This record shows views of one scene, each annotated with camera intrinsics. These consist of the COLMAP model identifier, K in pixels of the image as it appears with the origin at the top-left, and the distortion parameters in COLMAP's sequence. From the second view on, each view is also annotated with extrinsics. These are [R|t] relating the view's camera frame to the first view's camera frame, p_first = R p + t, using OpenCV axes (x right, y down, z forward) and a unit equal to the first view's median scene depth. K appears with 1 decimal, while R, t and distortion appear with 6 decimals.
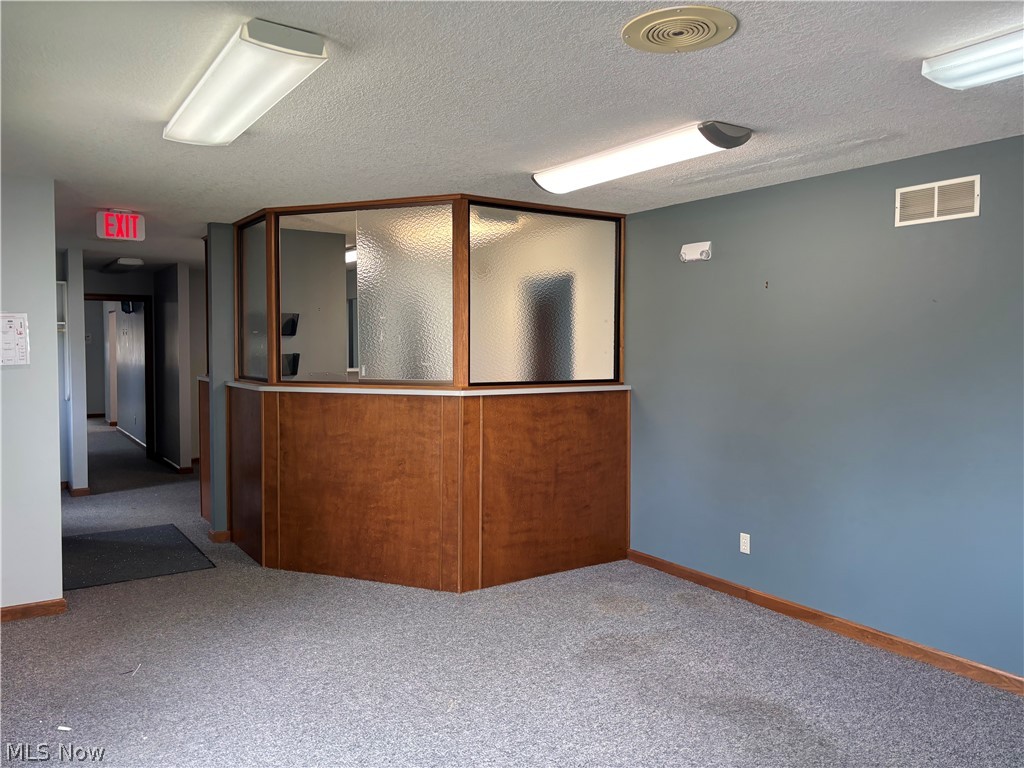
lens RADIAL K [[783.6, 0, 512.0], [0, 783.6, 384.0], [0, 0, 1]] dist [0.035034, -0.000778]
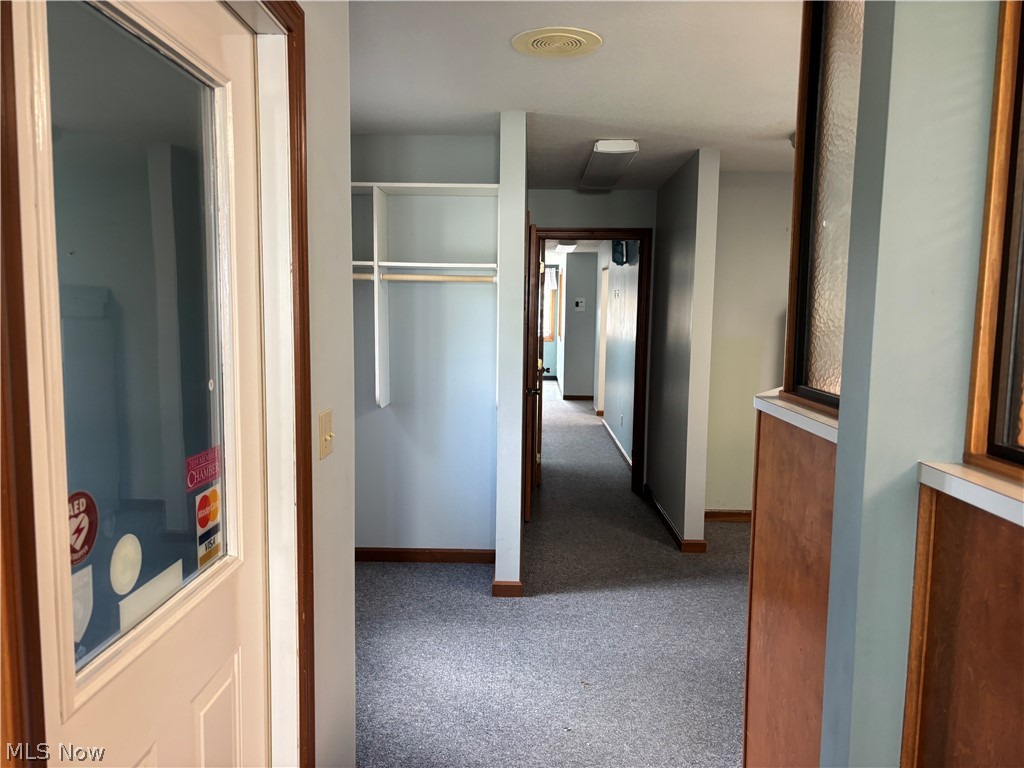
lens RADIAL K [[777.4, 0, 510.7], [0, 777.4, 402.0], [0, 0, 1]] dist [0.075033, 0.000951]
pose [[0.819891, 0.073615, -0.567767, -0.170121], [-0.038782, 0.996562, 0.073208, -0.016235], [0.571204, -0.038003, 0.819928, 0.386022]]
